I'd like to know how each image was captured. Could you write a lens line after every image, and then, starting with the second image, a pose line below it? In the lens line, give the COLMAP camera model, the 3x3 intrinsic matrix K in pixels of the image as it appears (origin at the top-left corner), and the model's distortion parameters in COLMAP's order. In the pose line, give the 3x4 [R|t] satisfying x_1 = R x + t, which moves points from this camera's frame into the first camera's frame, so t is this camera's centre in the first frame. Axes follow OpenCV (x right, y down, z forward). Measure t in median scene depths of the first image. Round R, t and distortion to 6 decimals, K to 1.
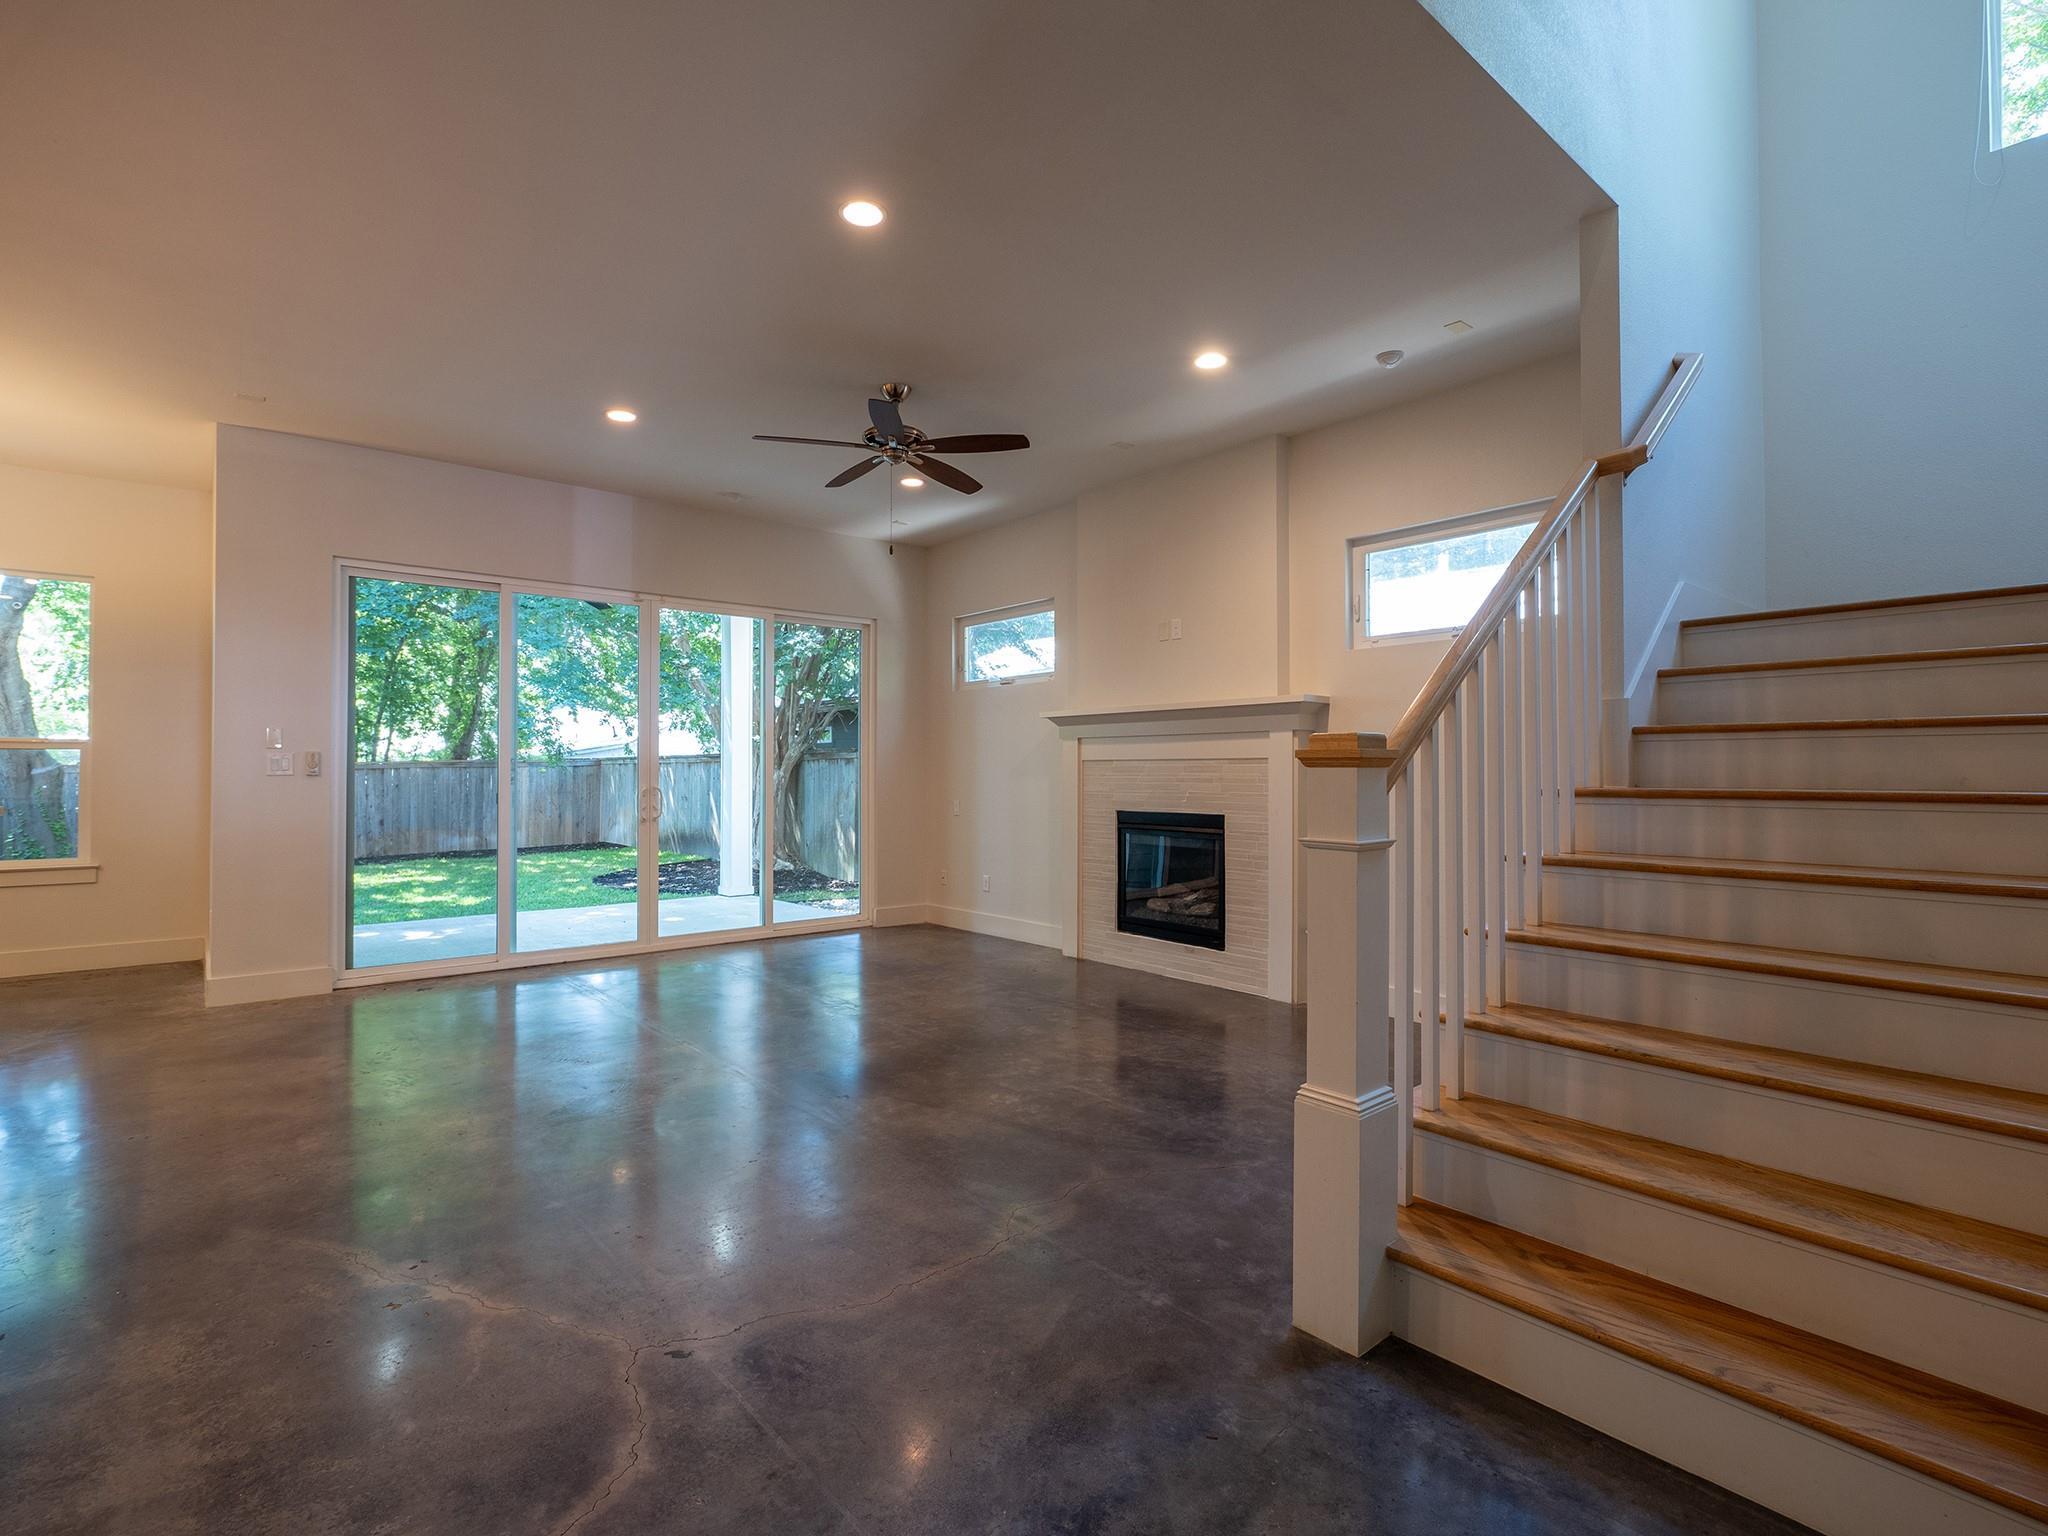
lens RADIAL K [[976.4, 0, 1013.7], [0, 976.4, 766.1], [0, 0, 1]] dist [-0.009088, -0.000894]
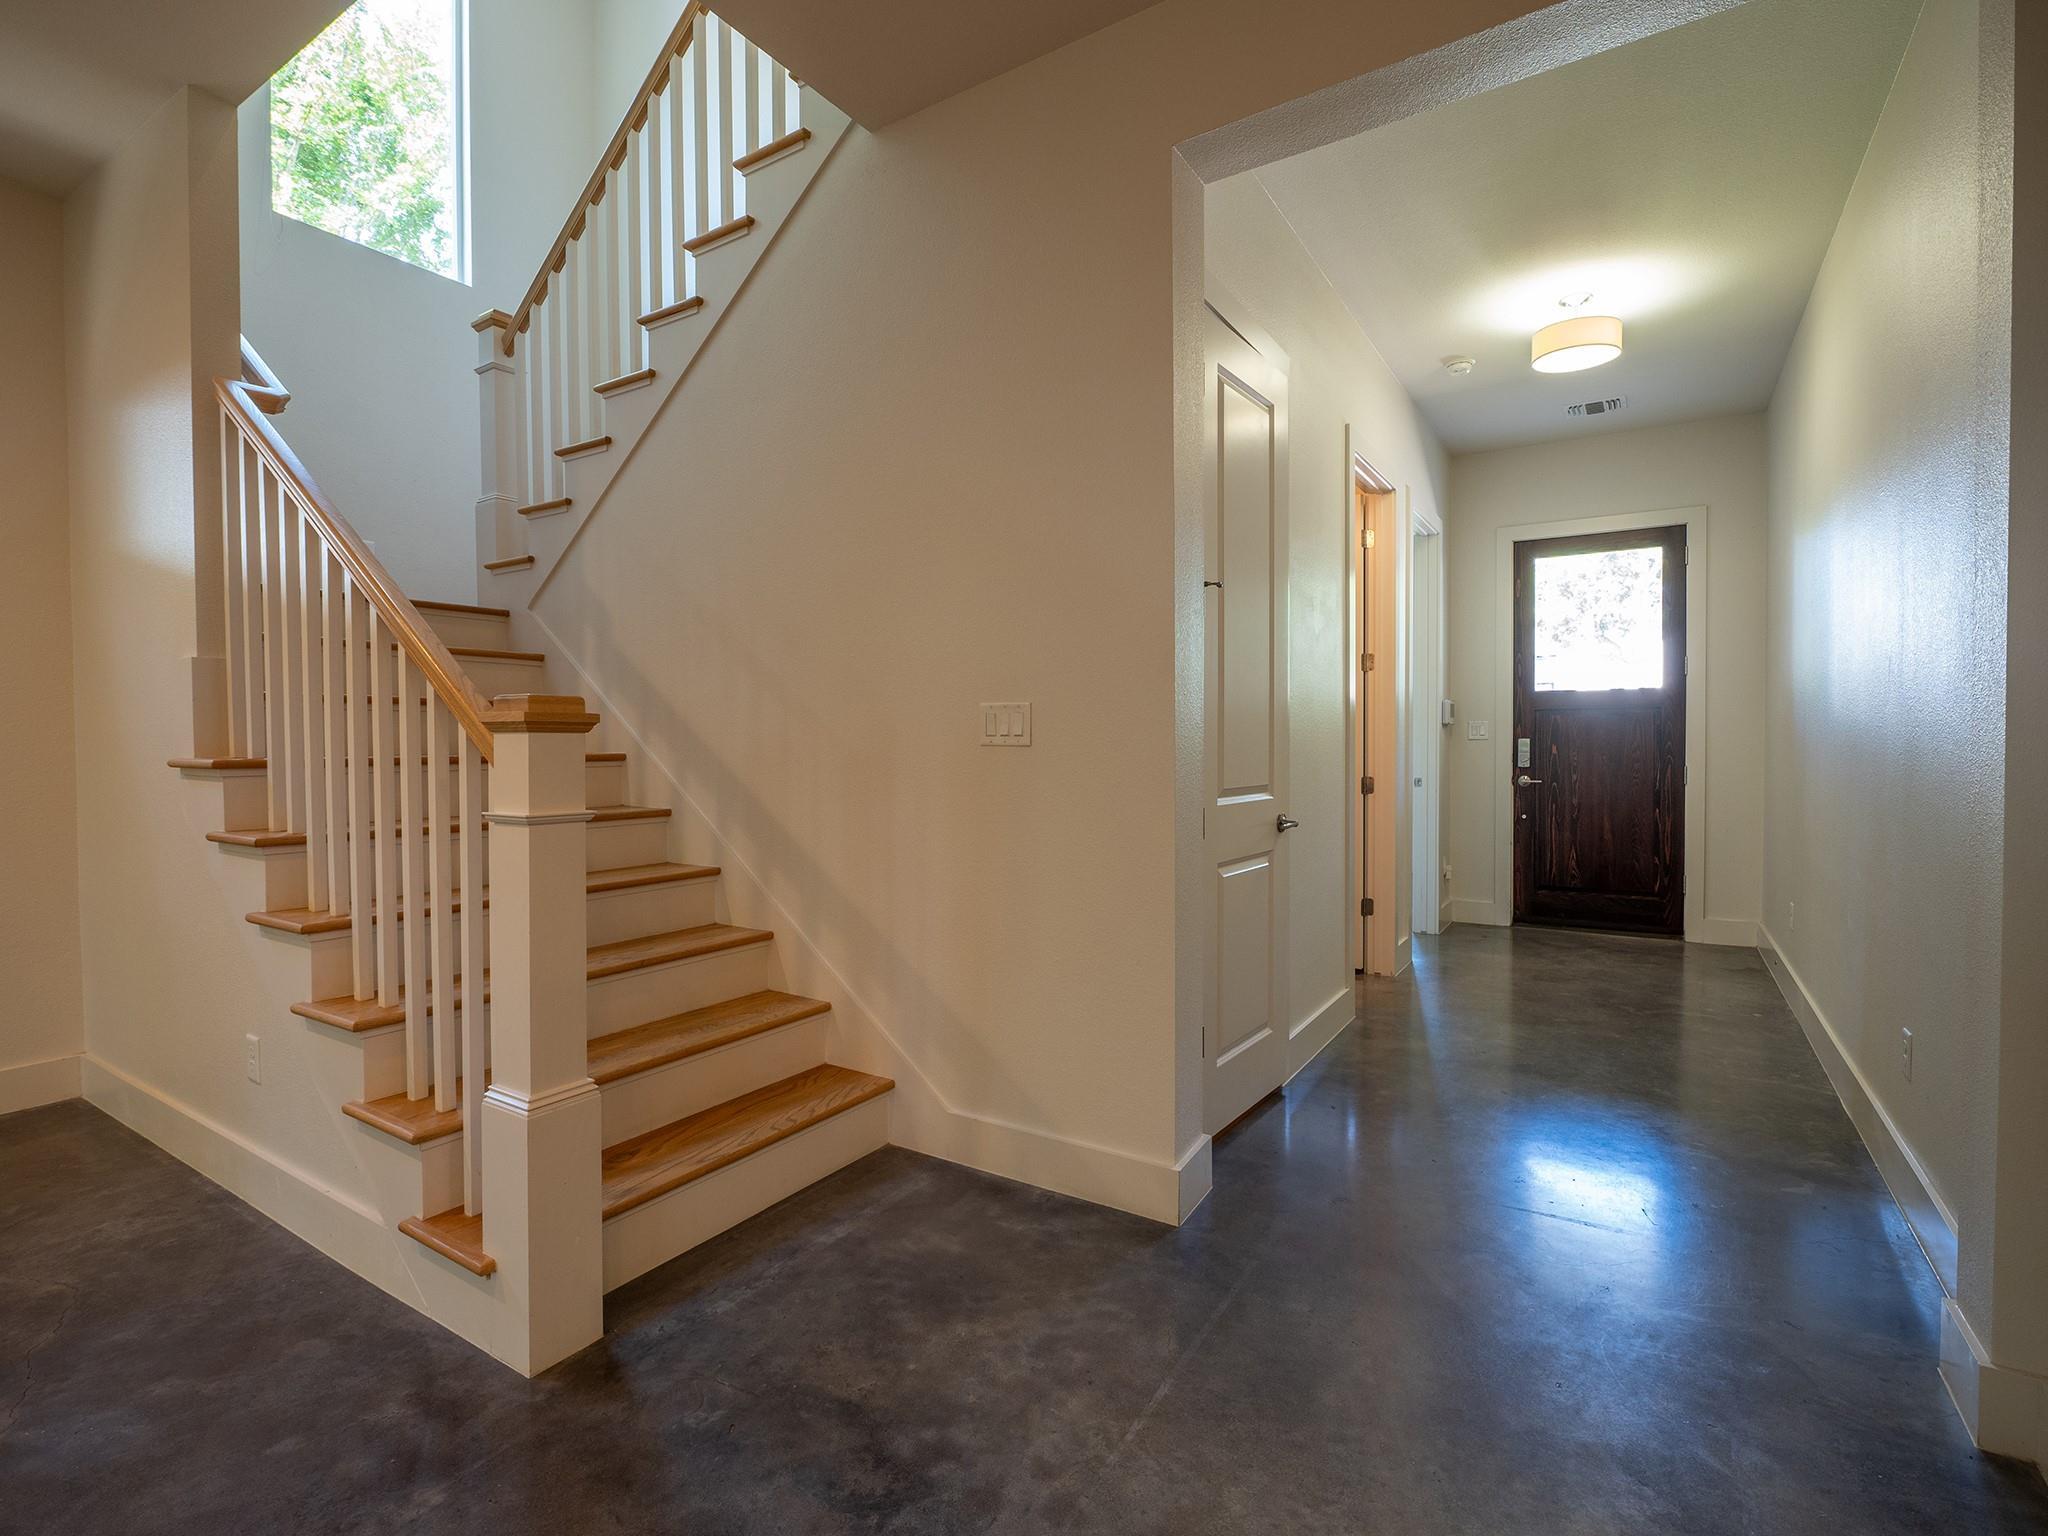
lens RADIAL K [[976.4, 0, 1010.4], [0, 976.4, 761.1], [0, 0, 1]] dist [-0.009088, -0.000894]
pose [[-0.294501, -0.019155, 0.955459, -0.249927], [-0.002457, 0.999811, 0.019287, 0.003096], [-0.955648, 0.003333, -0.294492, 0.323348]]
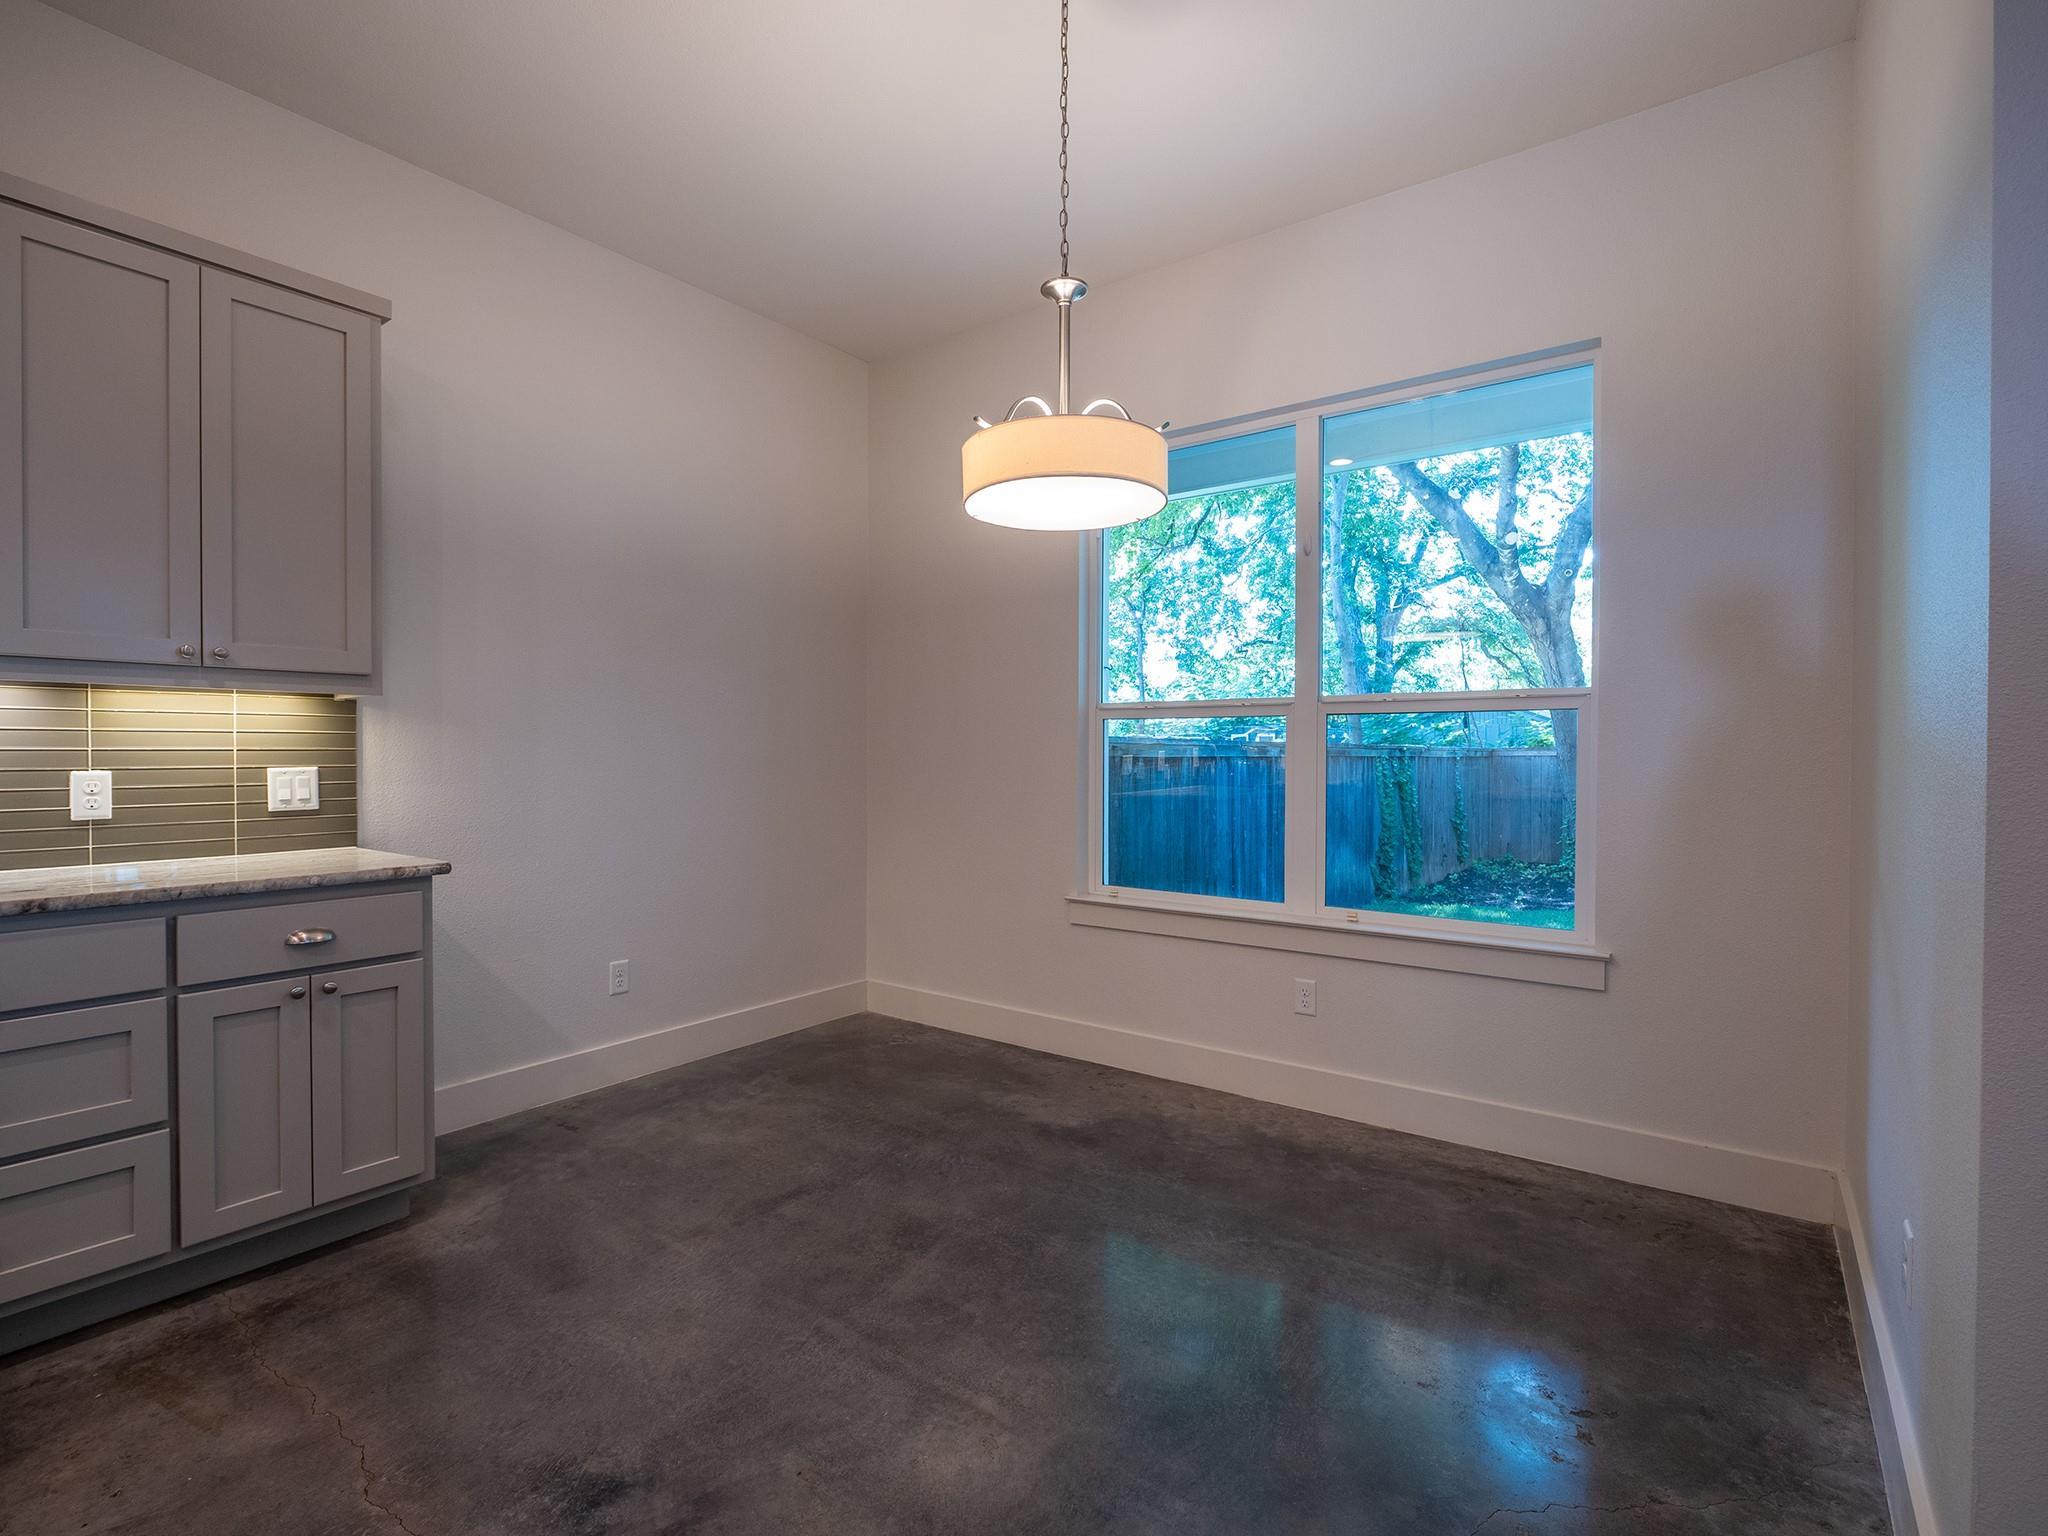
lens RADIAL K [[976.4, 0, 1013.8], [0, 976.4, 755.3], [0, 0, 1]] dist [-0.009088, -0.000894]
pose [[0.225466, -0.001134, -0.974250, -0.591972], [0.006814, 0.999977, 0.000413, 0.007291], [0.974227, -0.006732, 0.225469, 0.656653]]
